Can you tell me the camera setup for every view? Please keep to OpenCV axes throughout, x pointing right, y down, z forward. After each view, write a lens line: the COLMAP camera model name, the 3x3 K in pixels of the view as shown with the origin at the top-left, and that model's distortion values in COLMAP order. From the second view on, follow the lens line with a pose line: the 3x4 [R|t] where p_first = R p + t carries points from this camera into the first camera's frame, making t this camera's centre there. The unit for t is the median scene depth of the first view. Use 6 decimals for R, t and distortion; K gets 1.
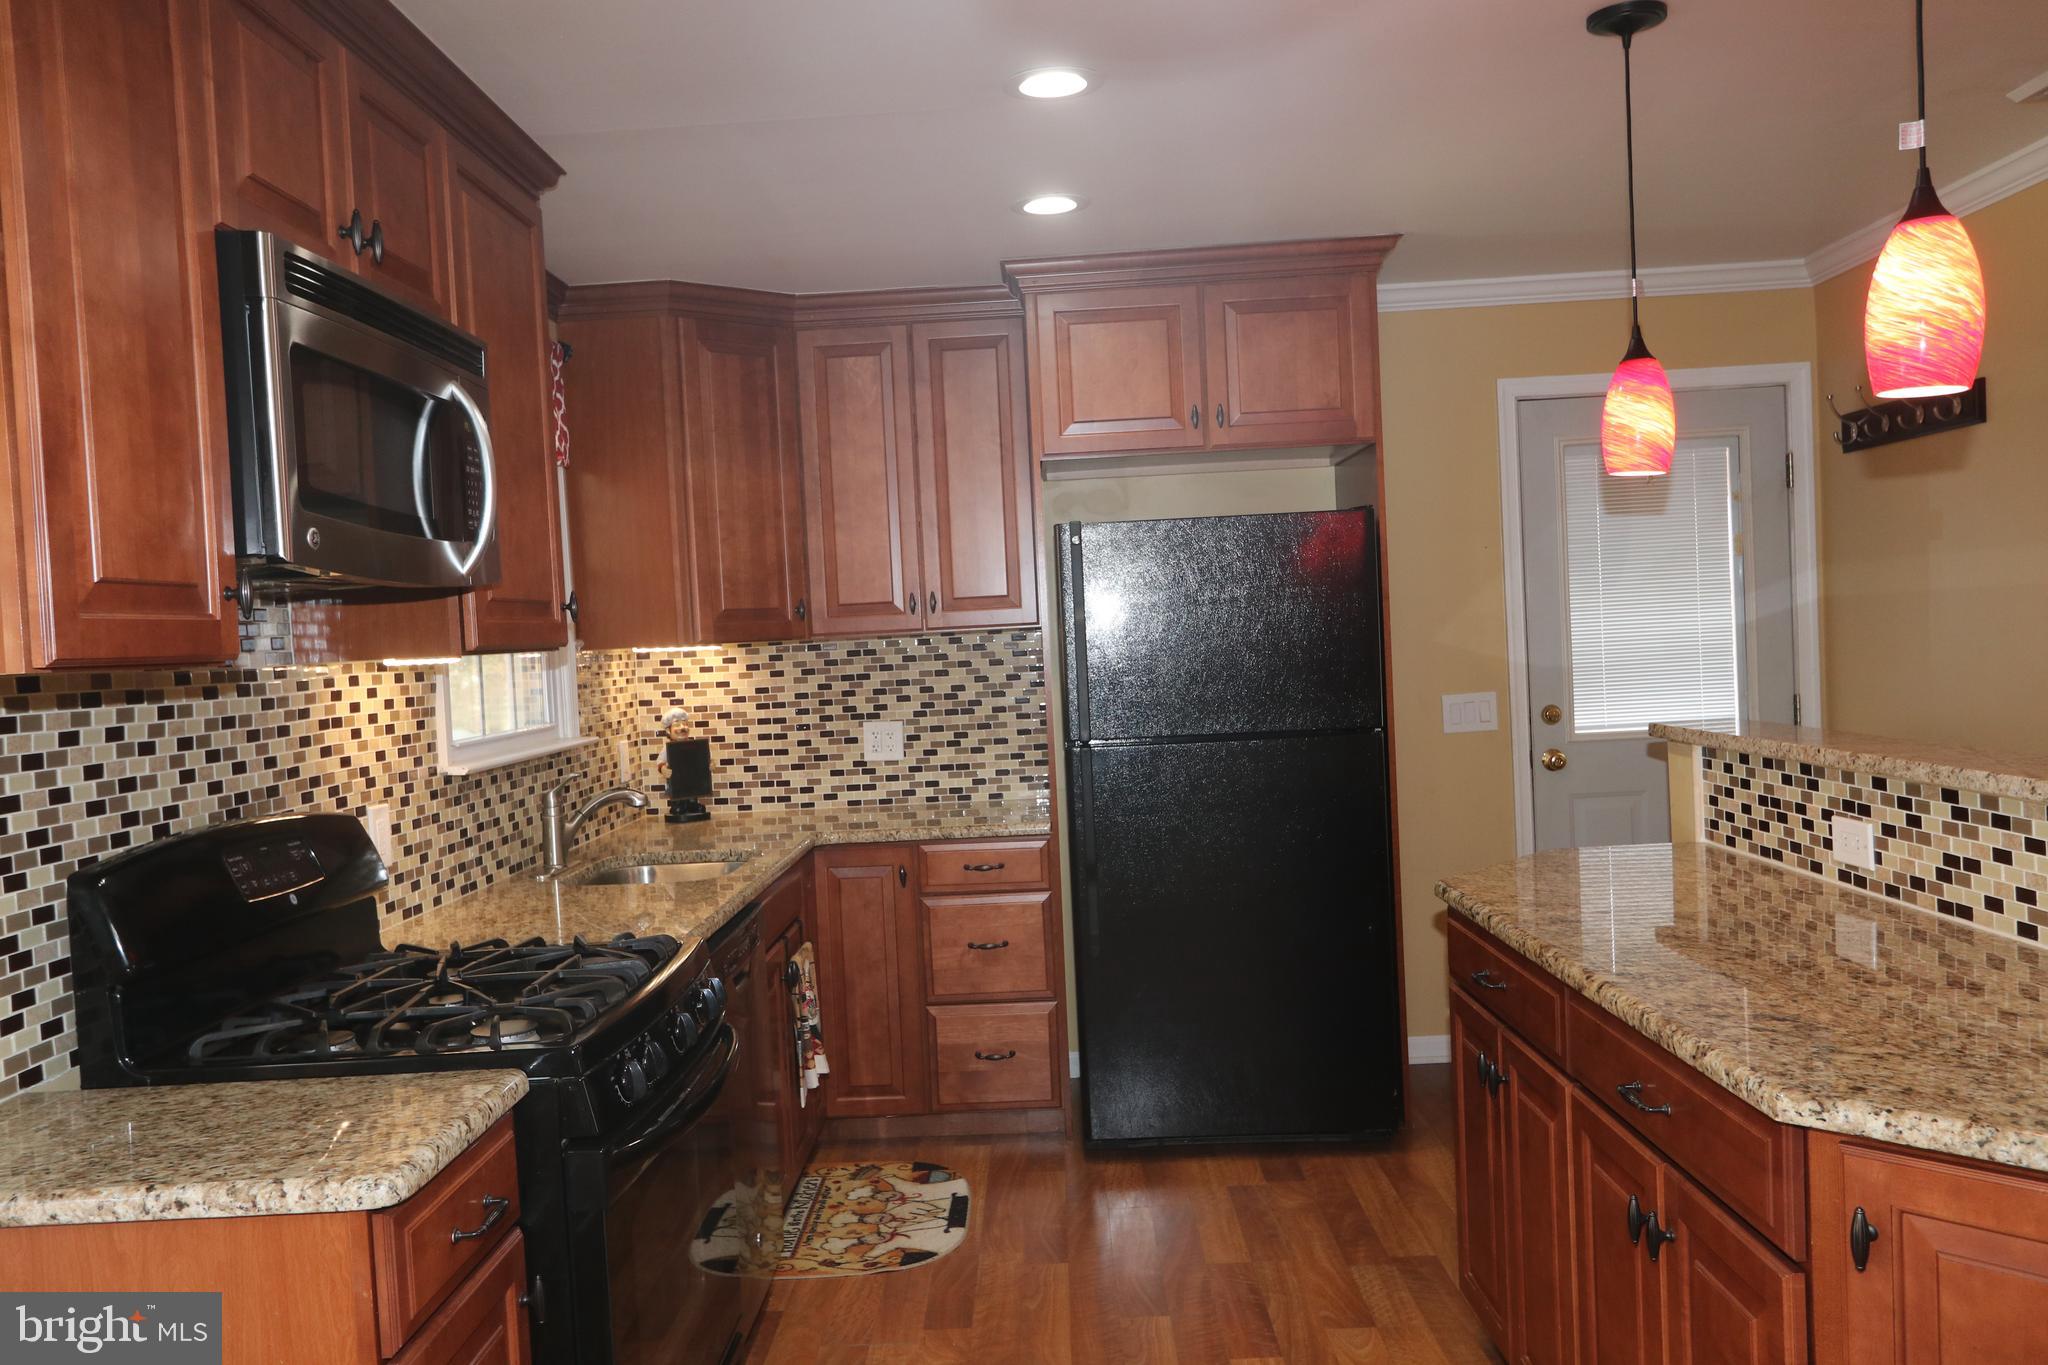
lens RADIAL K [[1552.5, 0, 1000.7], [0, 1552.5, 700.6], [0, 0, 1]] dist [-0.003466, 0.018141]
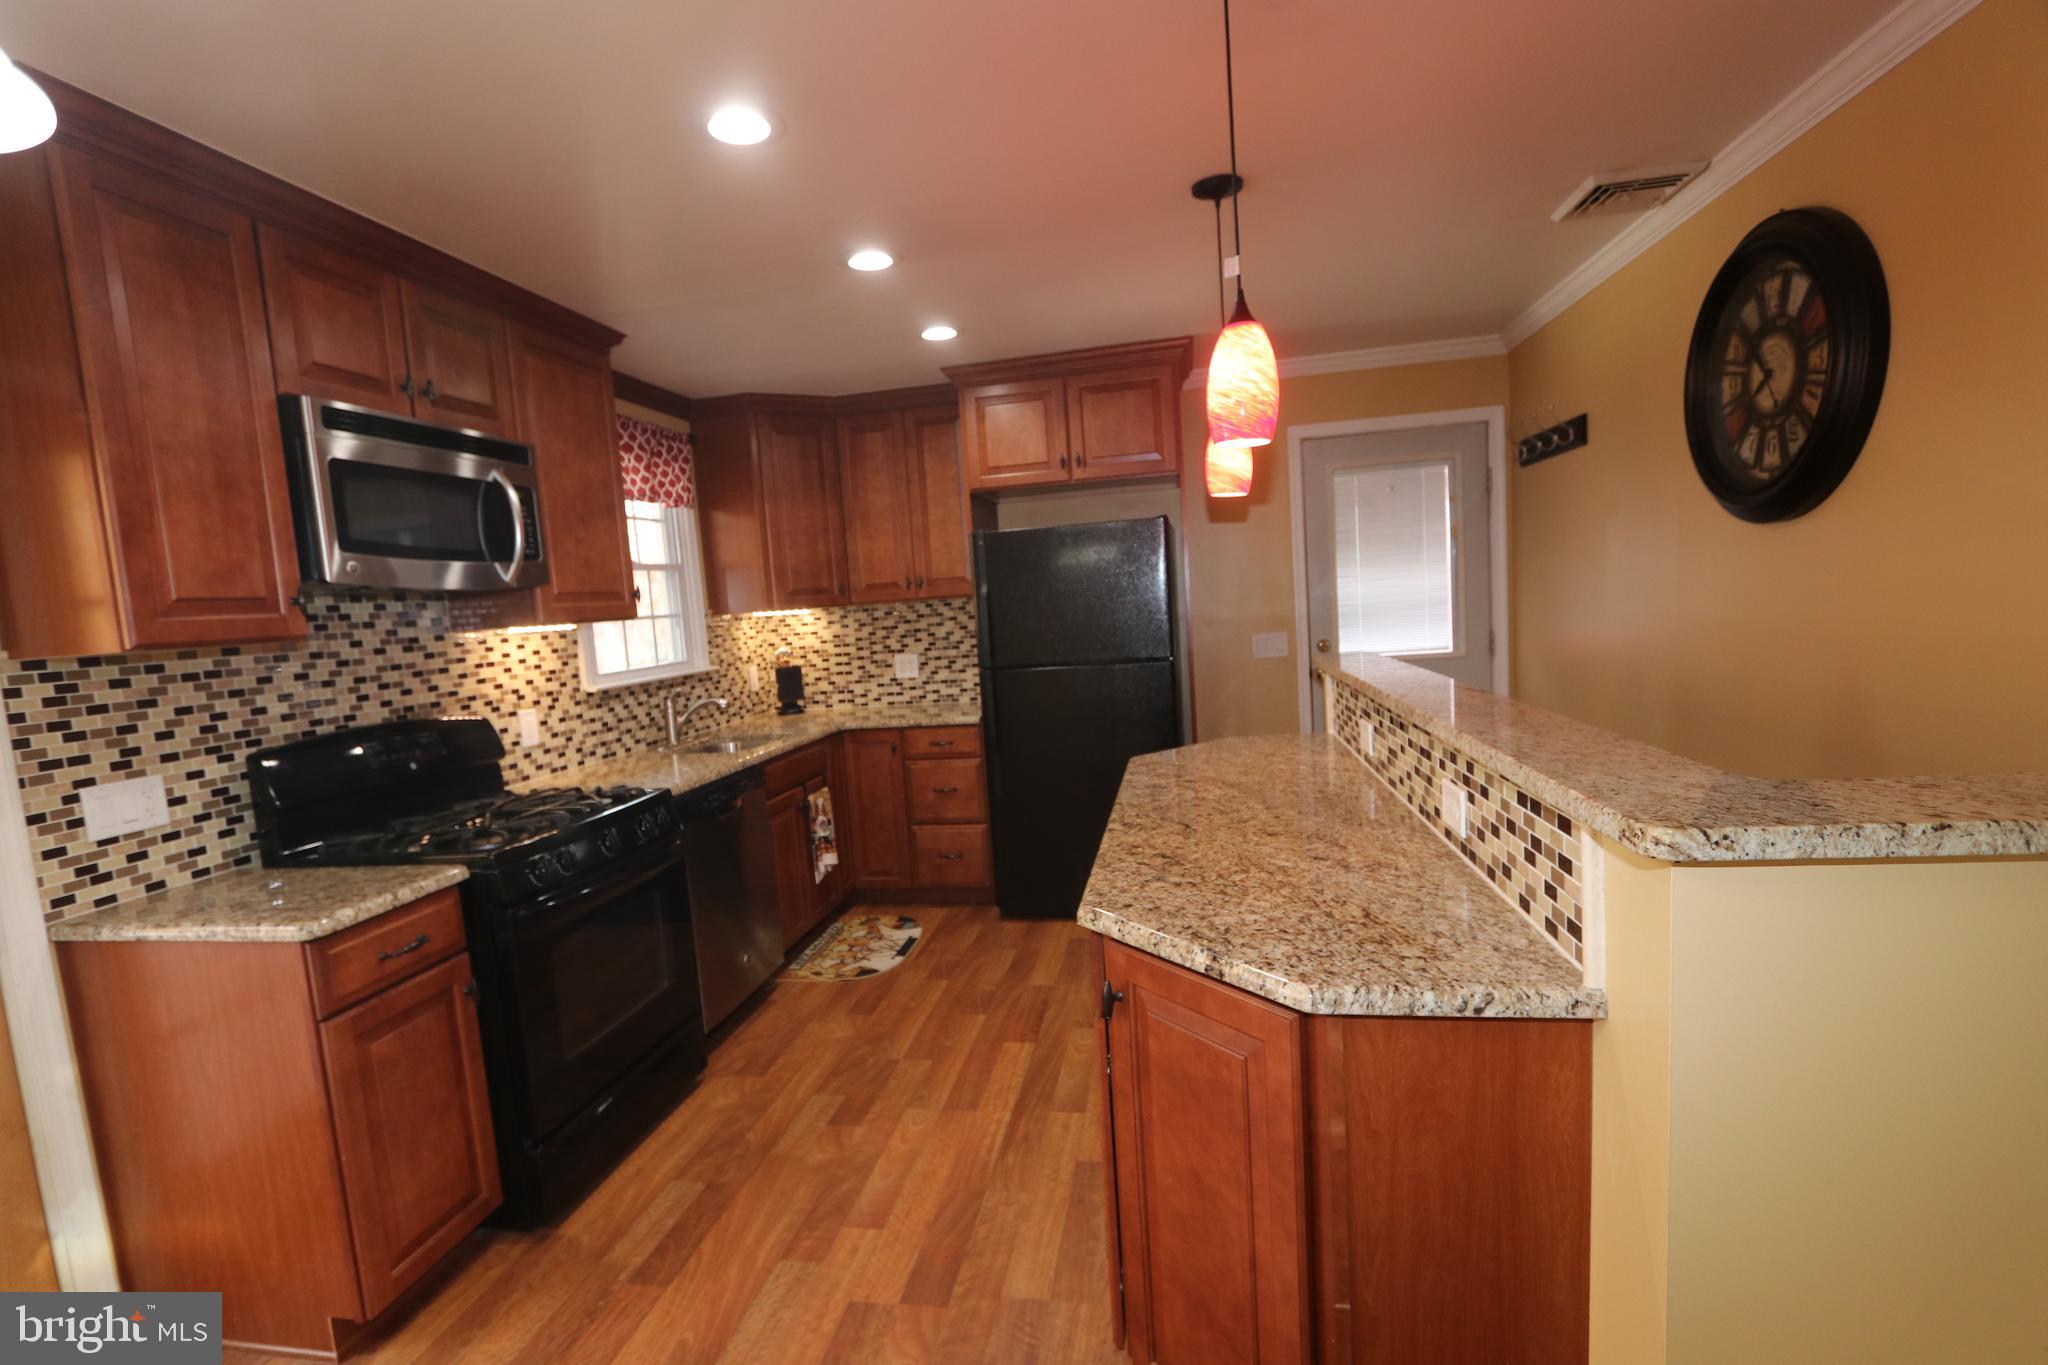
lens RADIAL K [[942.1, 0, 997.9], [0, 942.1, 703.7], [0, 0, 1]] dist [-0.017220, 0.002427]
pose [[0.986438, -0.001220, -0.164131, 0.278324], [0.013665, 0.997111, 0.074713, -0.011530], [0.163565, -0.075943, 0.983605, 0.032696]]
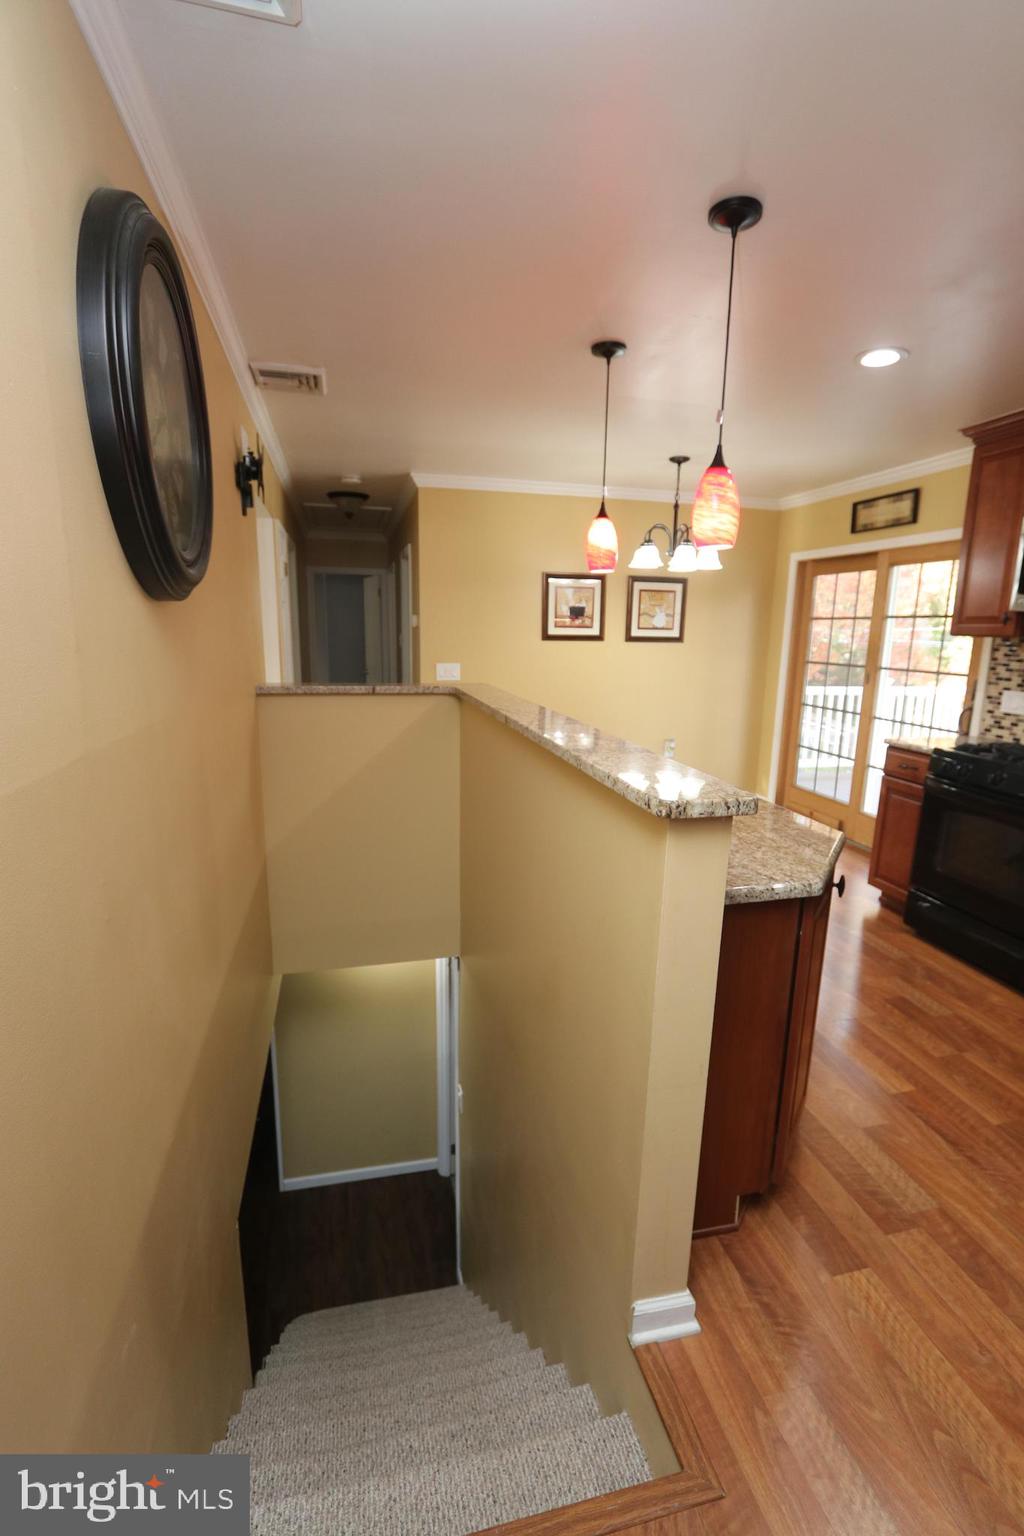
lens RADIAL K [[706.5, 0, 519.3], [0, 706.5, 779.2], [0, 0, 1]] dist [-0.017220, 0.002427]
pose [[-0.963231, 0.084100, -0.255175, 0.655833], [0.014661, 0.964785, 0.262630, -0.090905], [0.268276, 0.249233, -0.930543, 1.365036]]
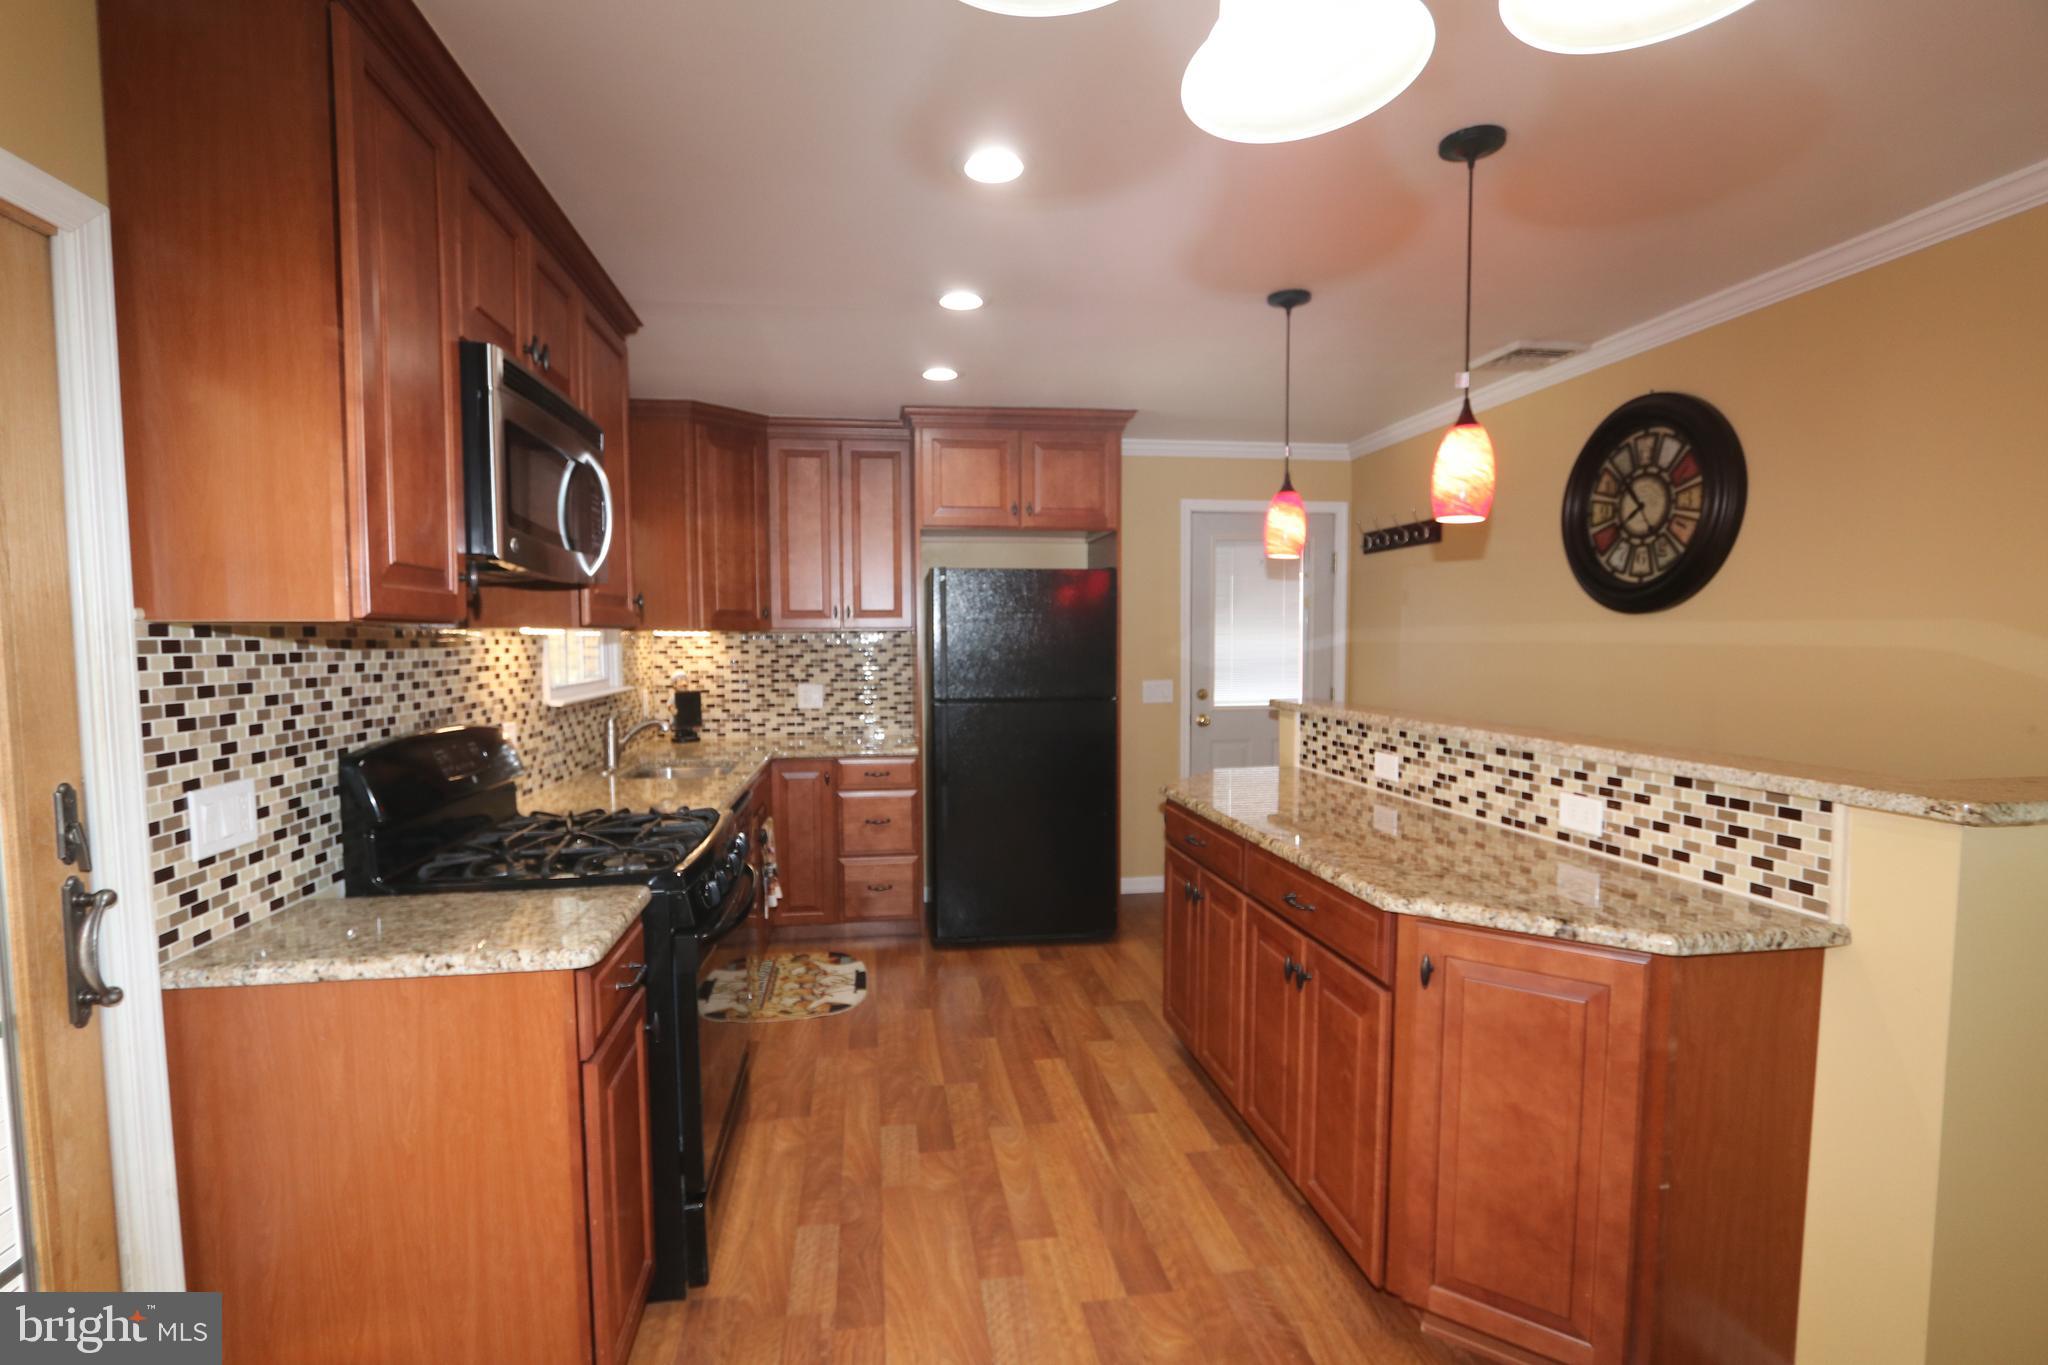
lens RADIAL K [[942.1, 0, 1001.6], [0, 942.1, 703.7], [0, 0, 1]] dist [-0.017220, 0.002427]
pose [[0.984713, 0.033341, 0.170967, -0.070761], [-0.037309, 0.999103, 0.020048, 0.010162], [-0.170145, -0.026120, 0.985073, -0.006320]]
